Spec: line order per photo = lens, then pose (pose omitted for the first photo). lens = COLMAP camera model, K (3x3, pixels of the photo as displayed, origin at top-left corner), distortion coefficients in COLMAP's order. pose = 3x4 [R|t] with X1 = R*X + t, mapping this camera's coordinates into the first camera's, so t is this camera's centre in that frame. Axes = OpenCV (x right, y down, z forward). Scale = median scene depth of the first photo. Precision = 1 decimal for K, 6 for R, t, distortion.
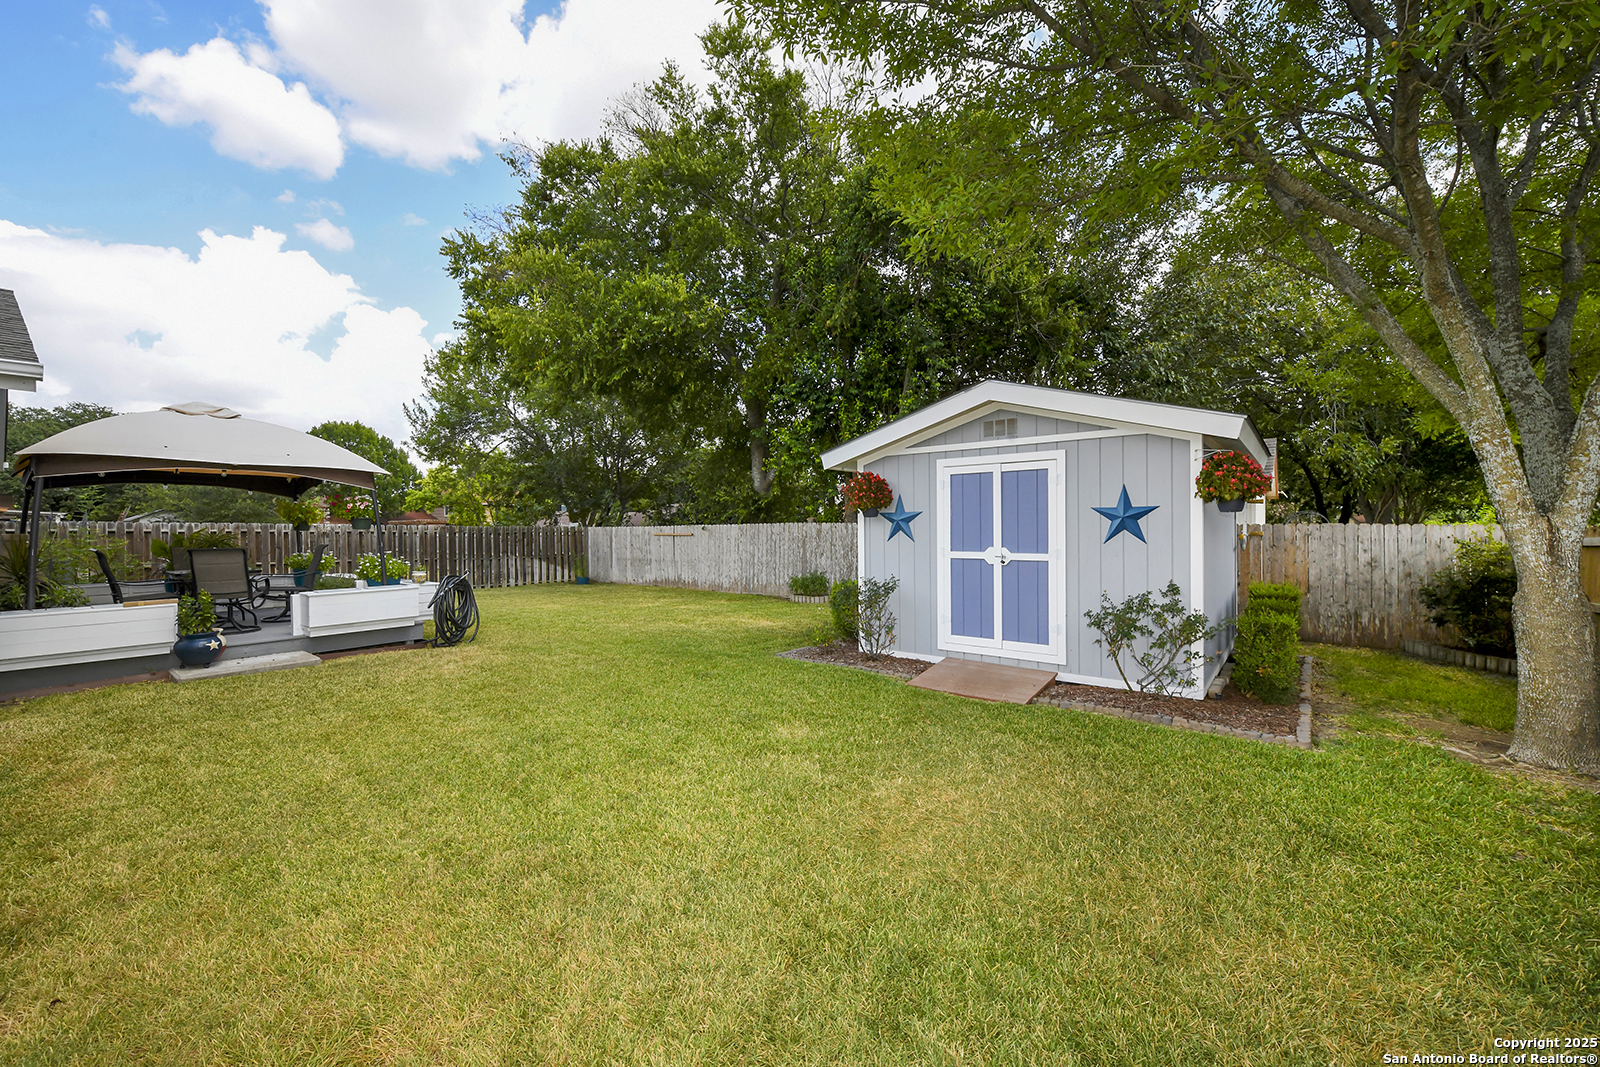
lens RADIAL K [[641.9, 0, 804.6], [0, 641.9, 532.4], [0, 0, 1]] dist [0.000652, 0.000051]
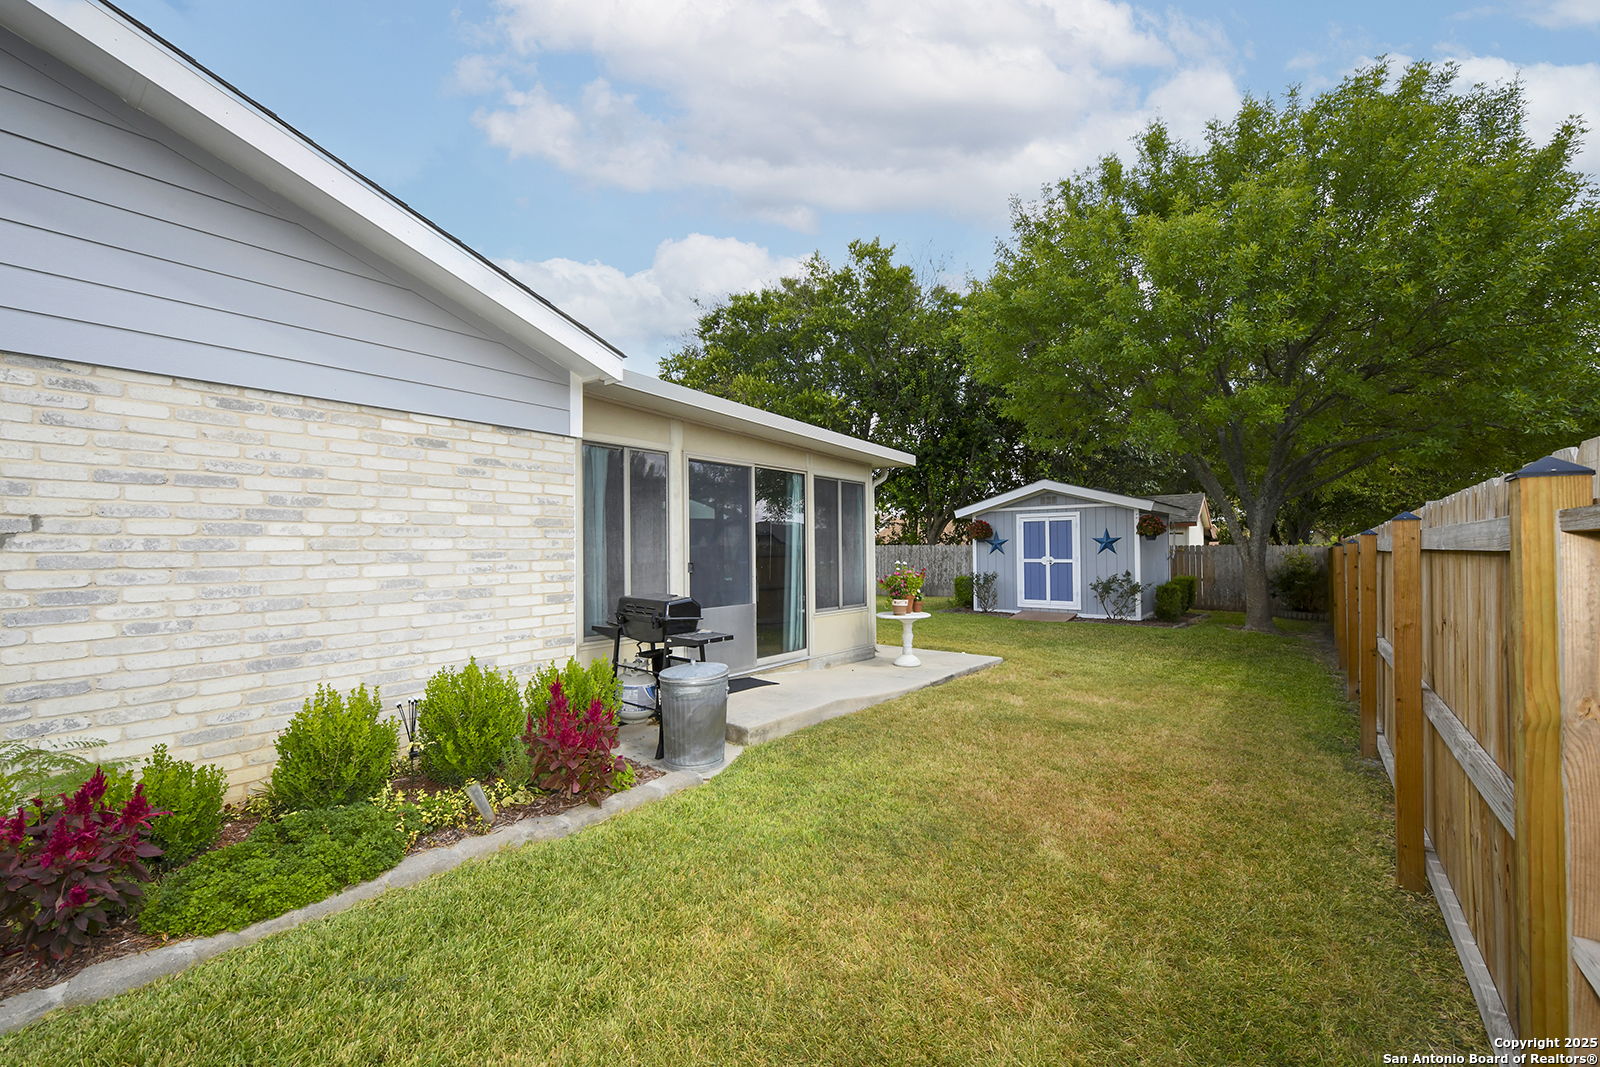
lens RADIAL K [[641.9, 0, 795.9], [0, 641.9, 540.1], [0, 0, 1]] dist [0.000652, 0.000051]
pose [[0.999787, -0.001976, -0.020524, -0.480867], [0.001513, 0.999744, -0.022567, 0.014740], [0.020563, 0.022531, 0.999535, -1.121778]]
